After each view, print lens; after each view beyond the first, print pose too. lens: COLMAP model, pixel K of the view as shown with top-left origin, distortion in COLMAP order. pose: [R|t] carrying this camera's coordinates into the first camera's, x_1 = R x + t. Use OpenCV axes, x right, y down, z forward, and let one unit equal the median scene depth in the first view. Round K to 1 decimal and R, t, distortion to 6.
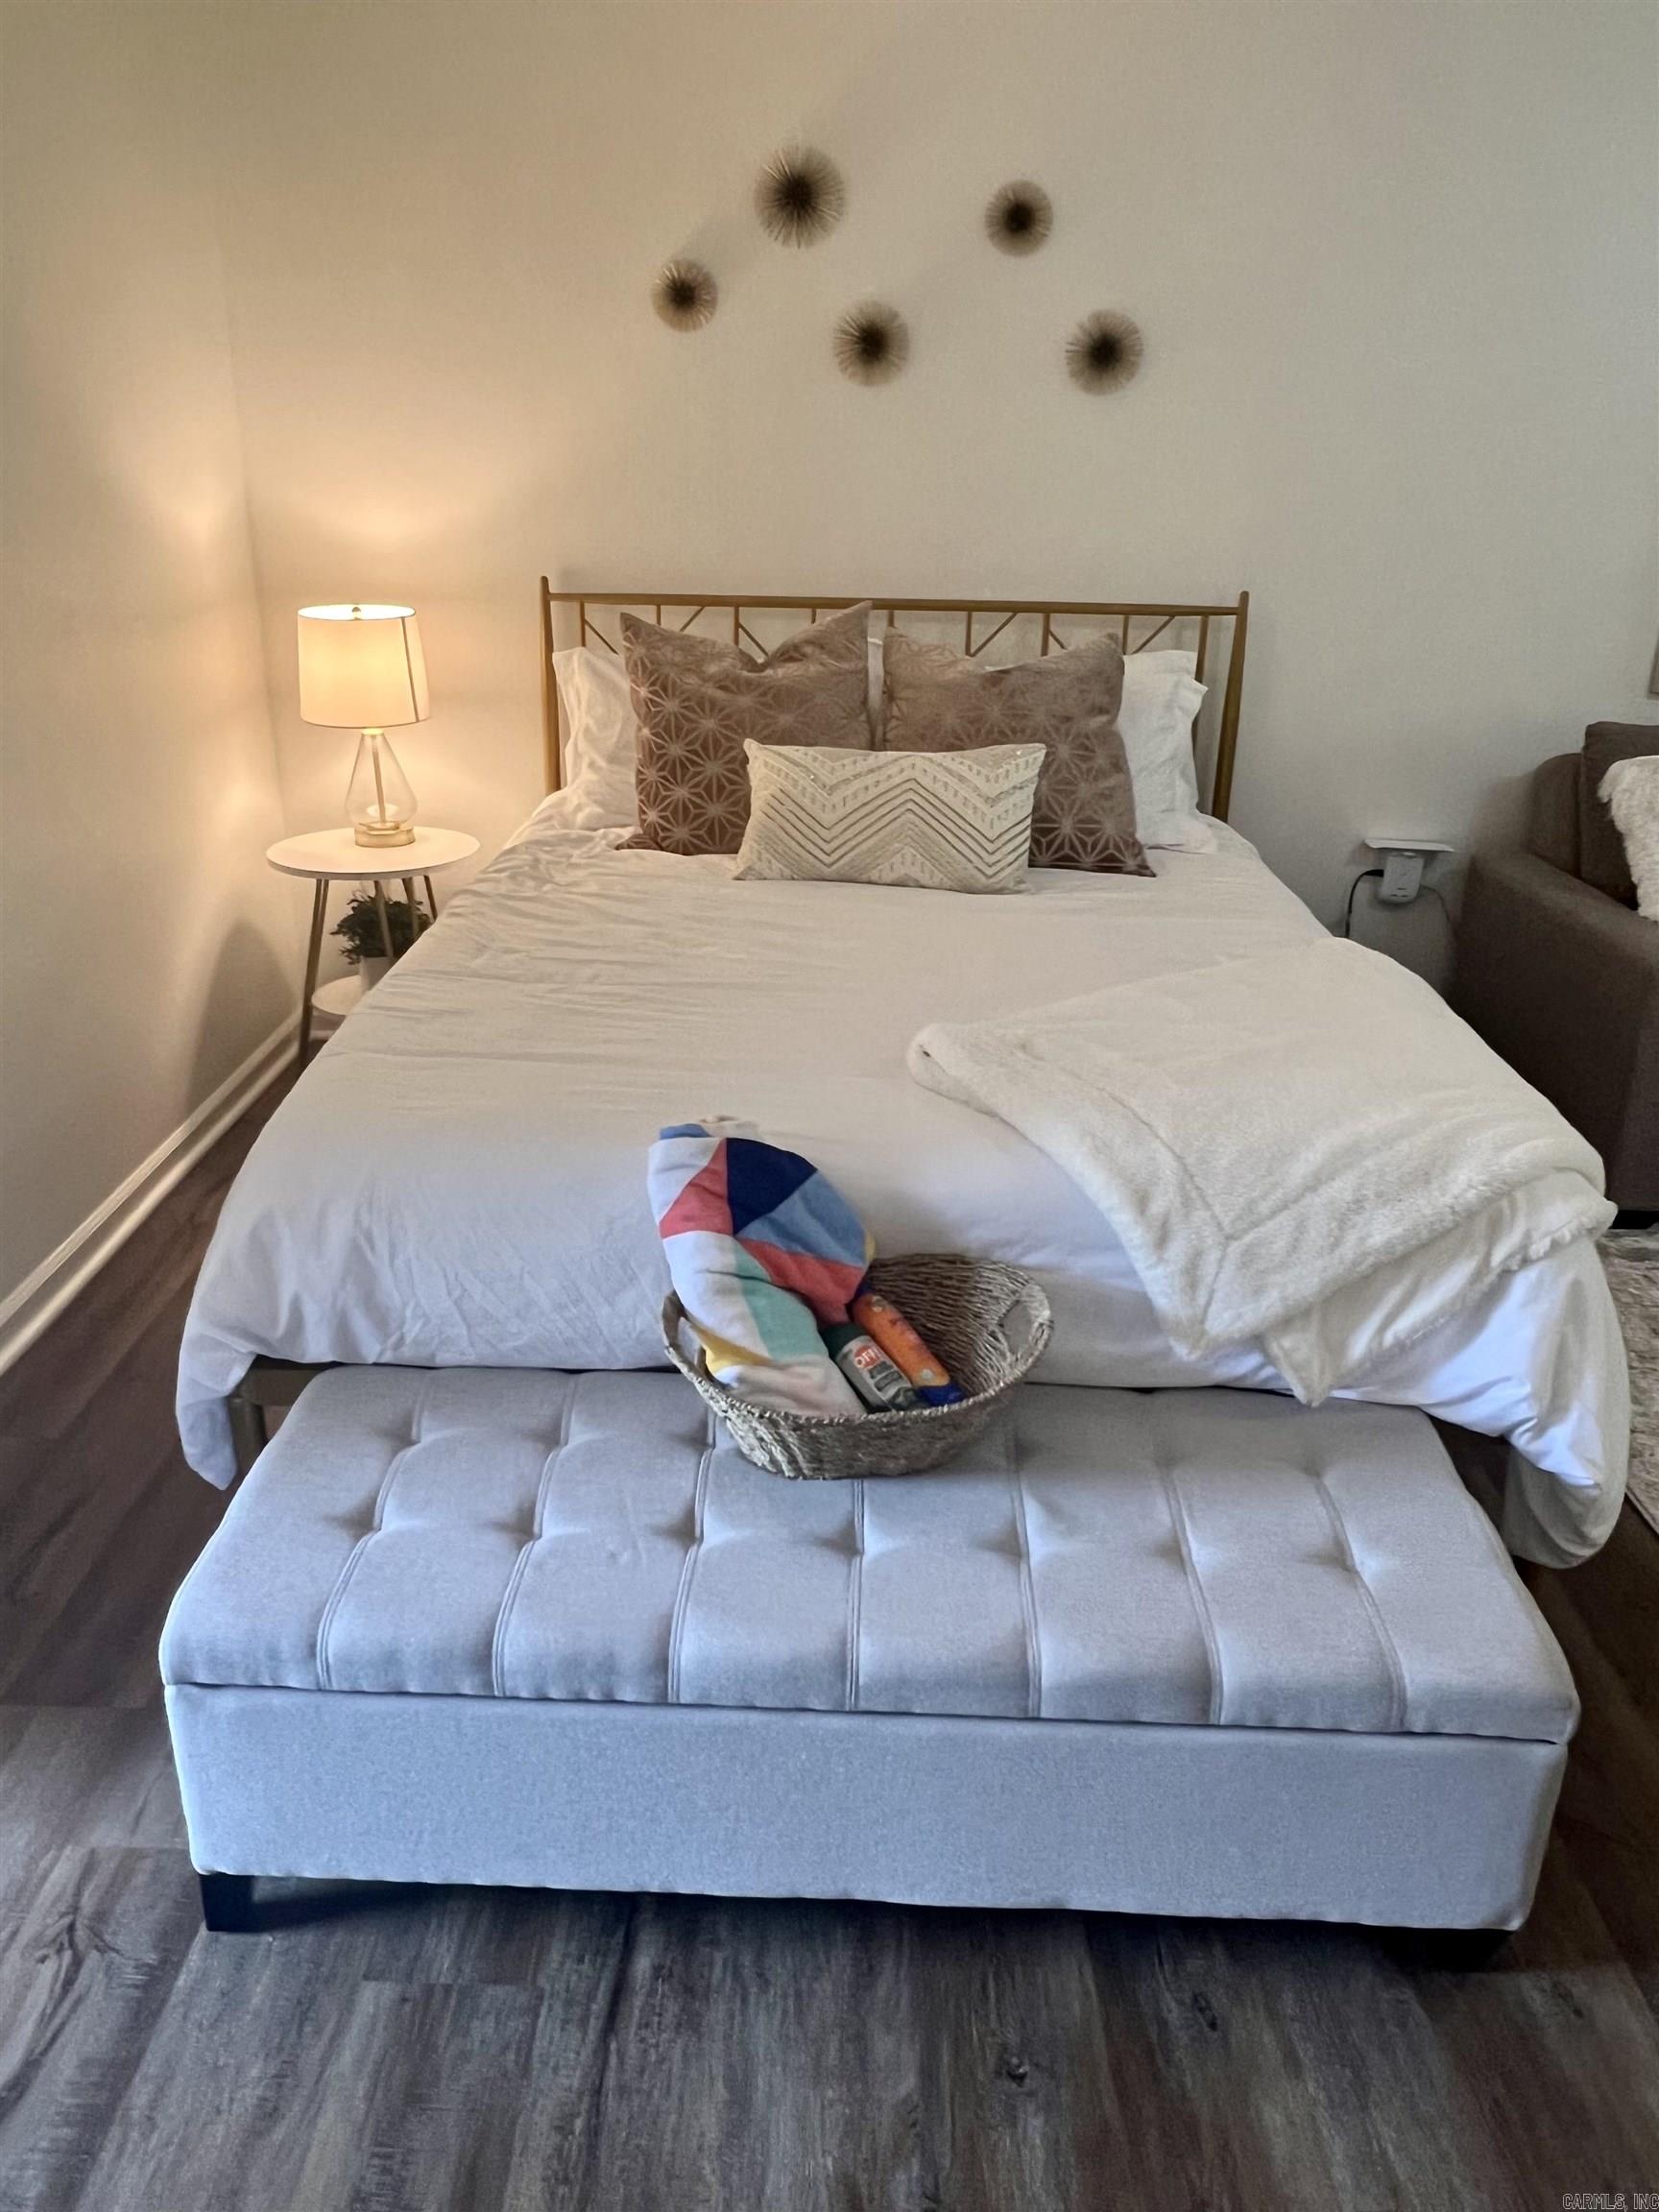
lens RADIAL K [[1566.9, 0, 829.7], [0, 1566.9, 1092.0], [0, 0, 1]] dist [-0.000501, -0.005456]
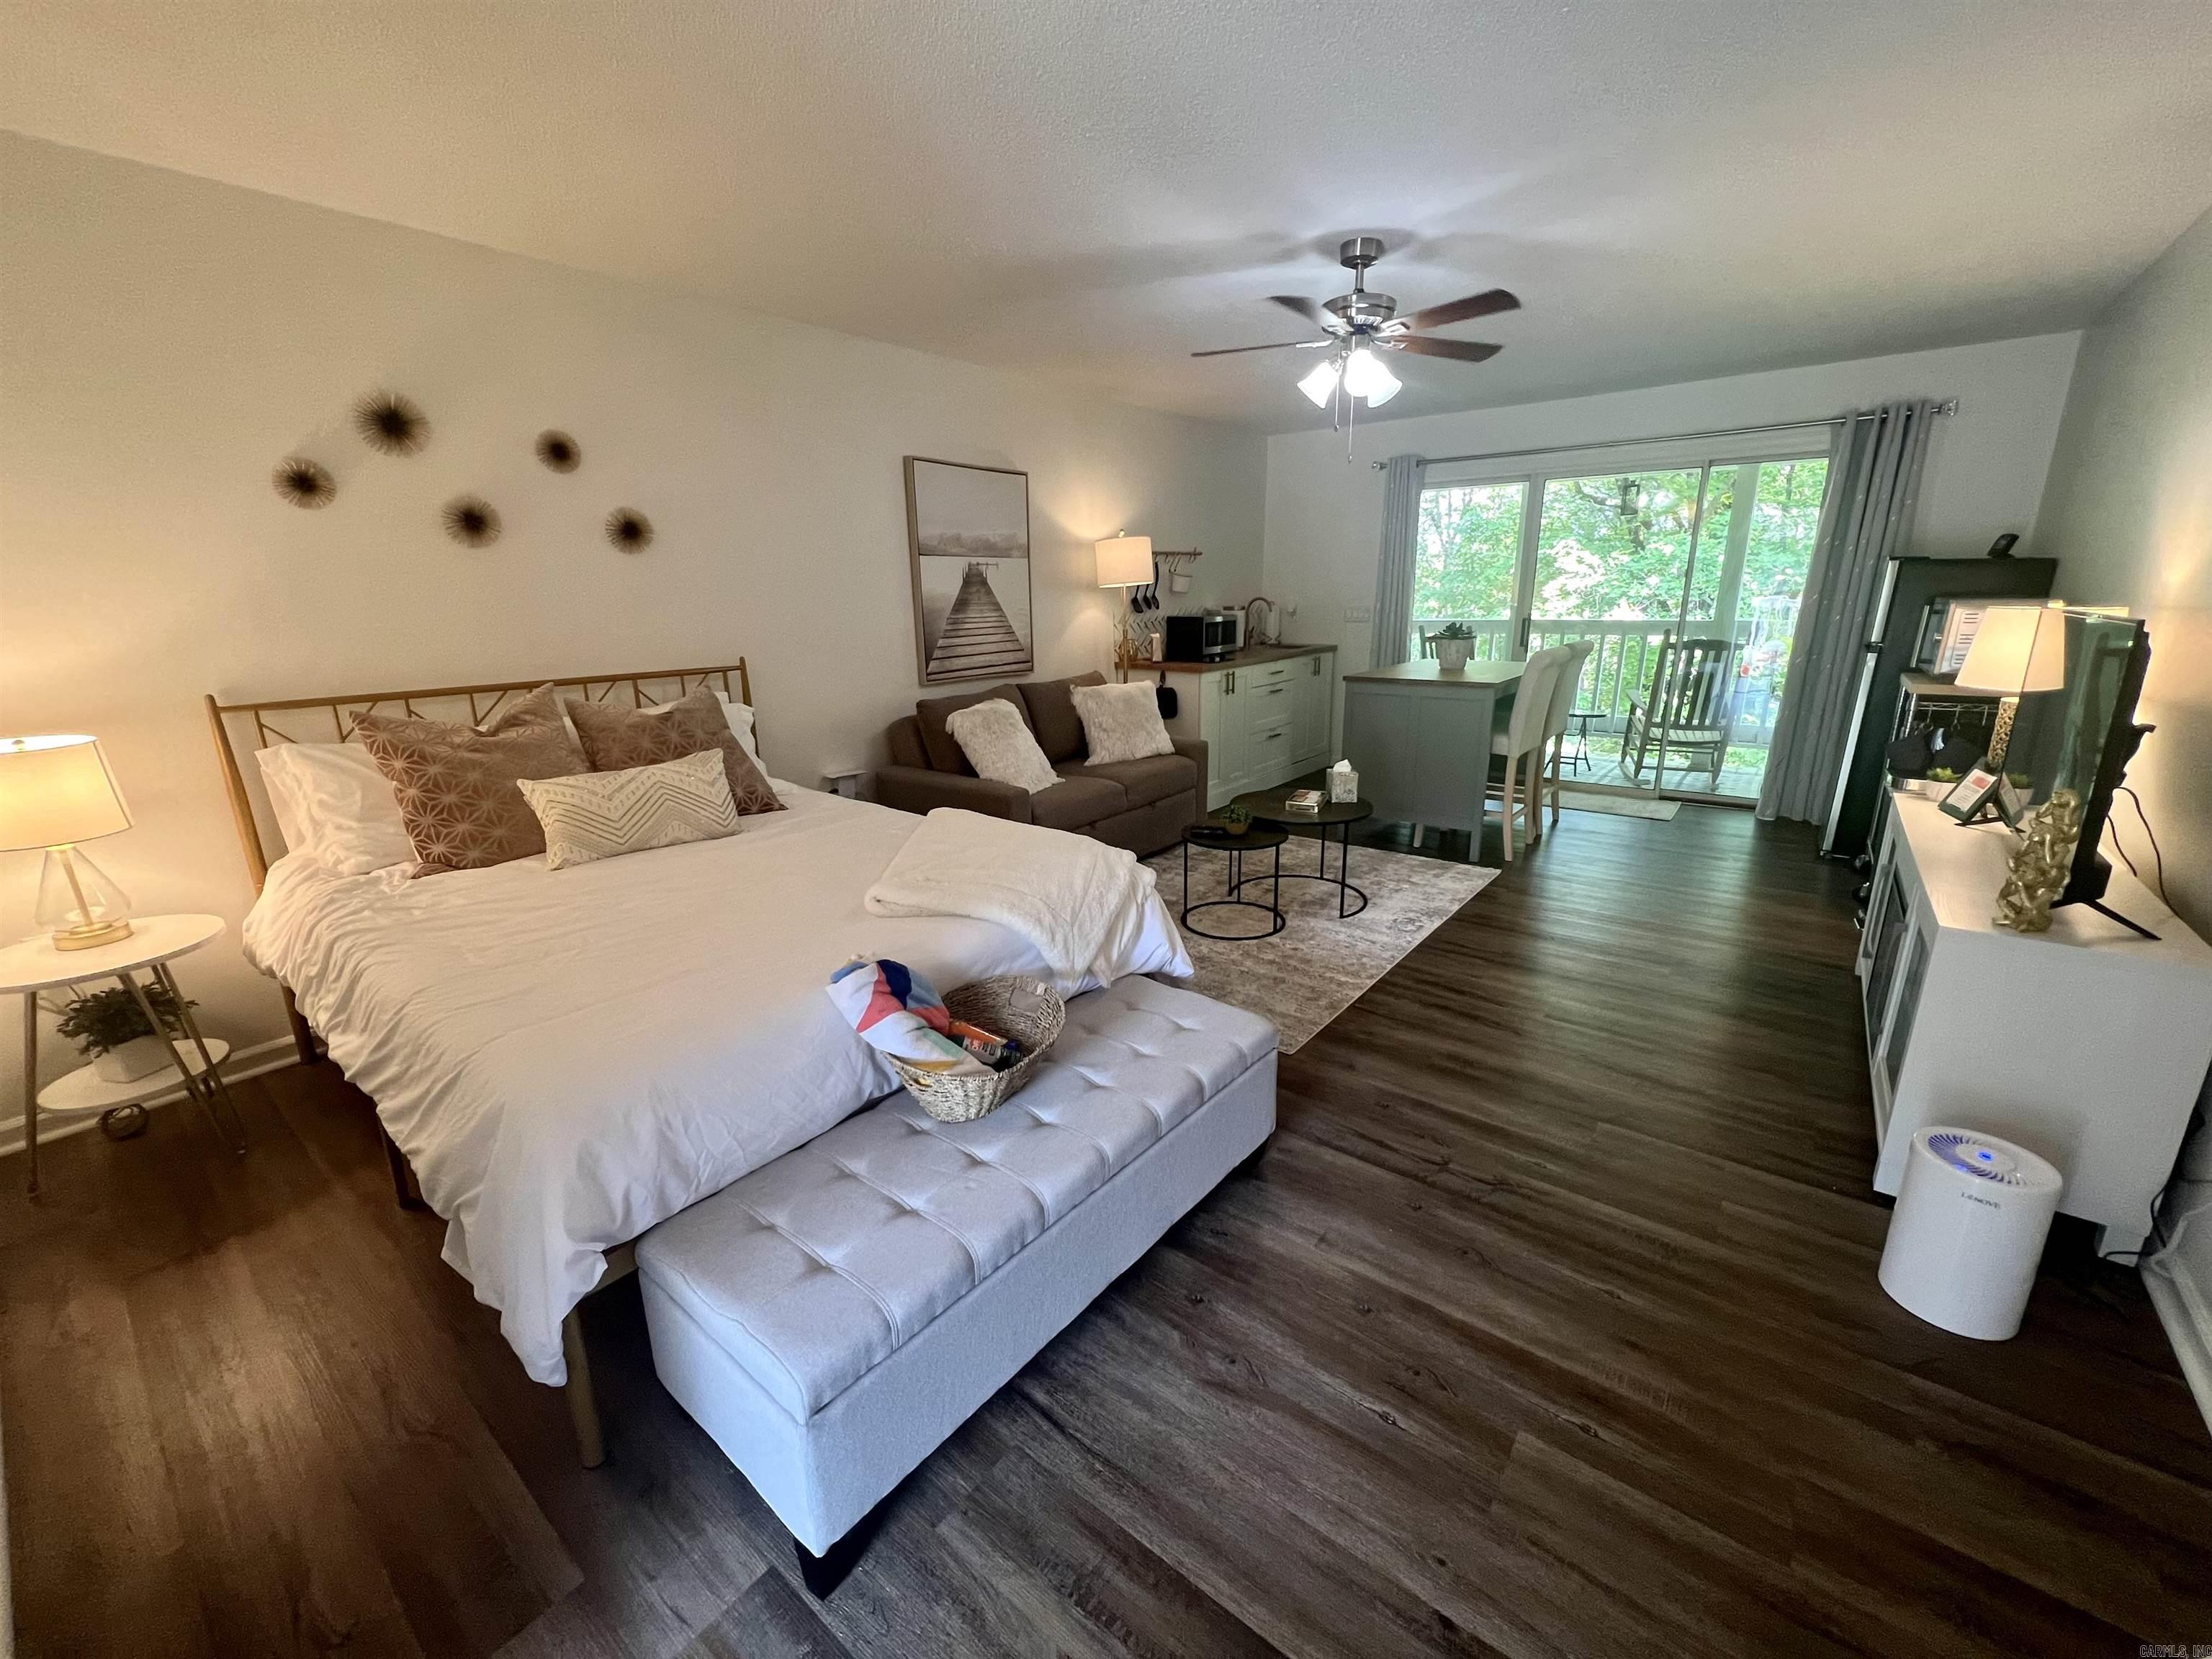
lens RADIAL K [[886.4, 0, 1096.8], [0, 886.4, 829.8], [0, 0, 1]] dist [-0.002471, 0.000308]
pose [[0.609341, -0.233023, 0.757895, -0.599400], [0.316843, 0.947769, 0.036663, -0.065870], [-0.726852, 0.217794, 0.651346, 0.127343]]
